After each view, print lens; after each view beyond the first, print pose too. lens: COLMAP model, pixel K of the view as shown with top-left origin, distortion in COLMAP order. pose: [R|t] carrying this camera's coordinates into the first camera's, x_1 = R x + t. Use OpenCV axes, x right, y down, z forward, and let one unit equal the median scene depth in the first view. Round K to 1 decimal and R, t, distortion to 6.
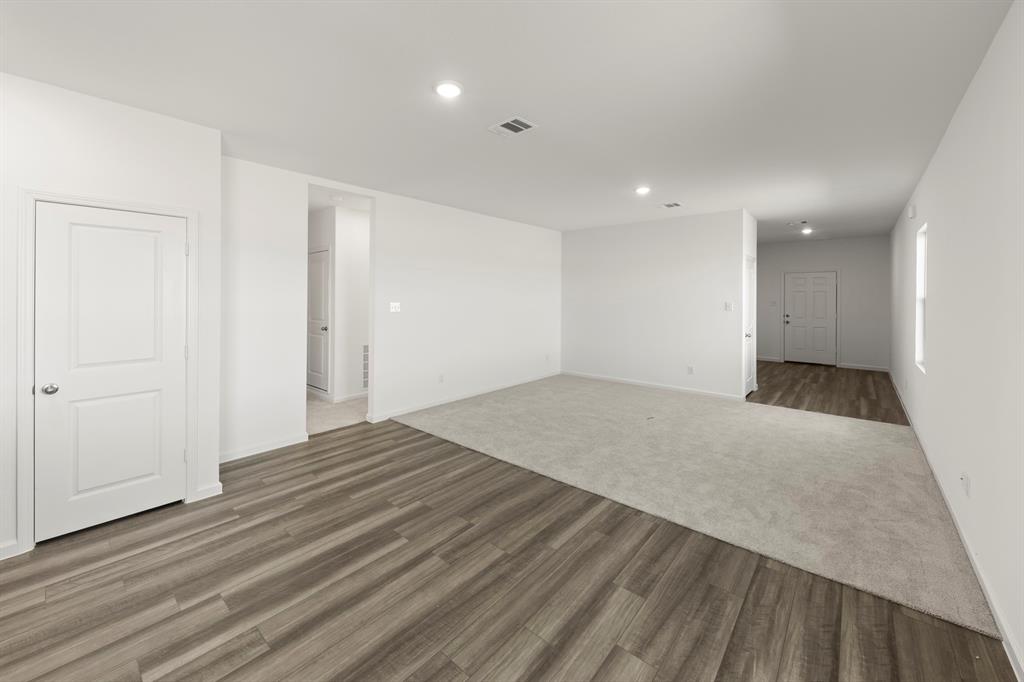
lens RADIAL K [[387.6, 0, 529.5], [0, 387.6, 301.4], [0, 0, 1]] dist [-0.002856, -0.000808]
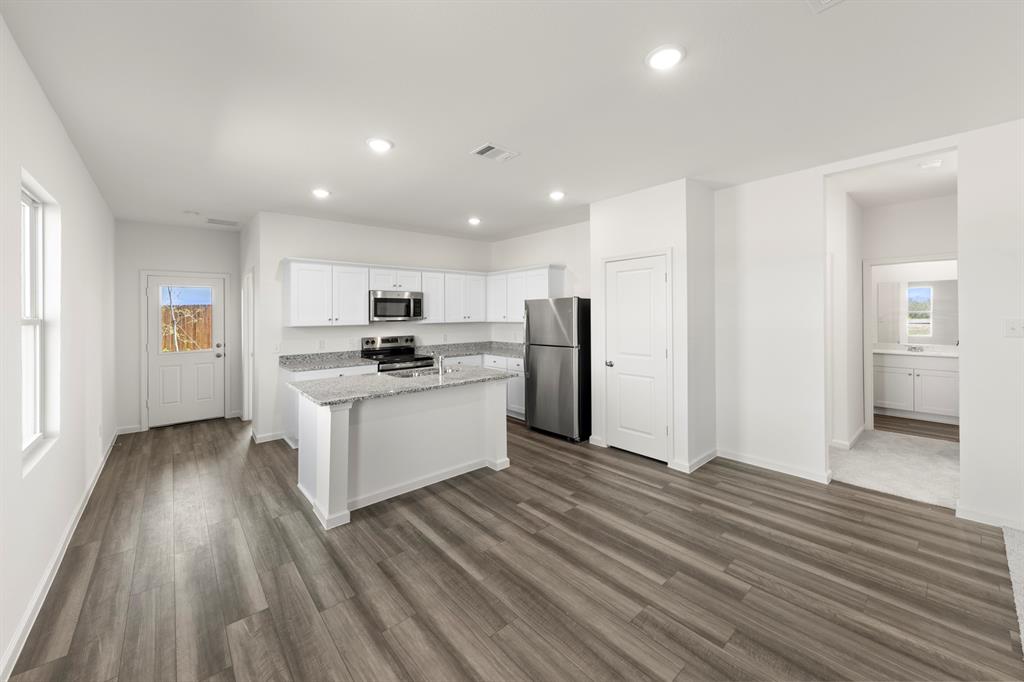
lens RADIAL K [[387.6, 0, 502.5], [0, 387.6, 309.1], [0, 0, 1]] dist [-0.002856, -0.000808]
pose [[-0.172977, -0.010178, -0.984873, 0.651384], [-0.004224, 0.999945, -0.009592, -0.011223], [0.984917, 0.002501, -0.173010, 0.797941]]
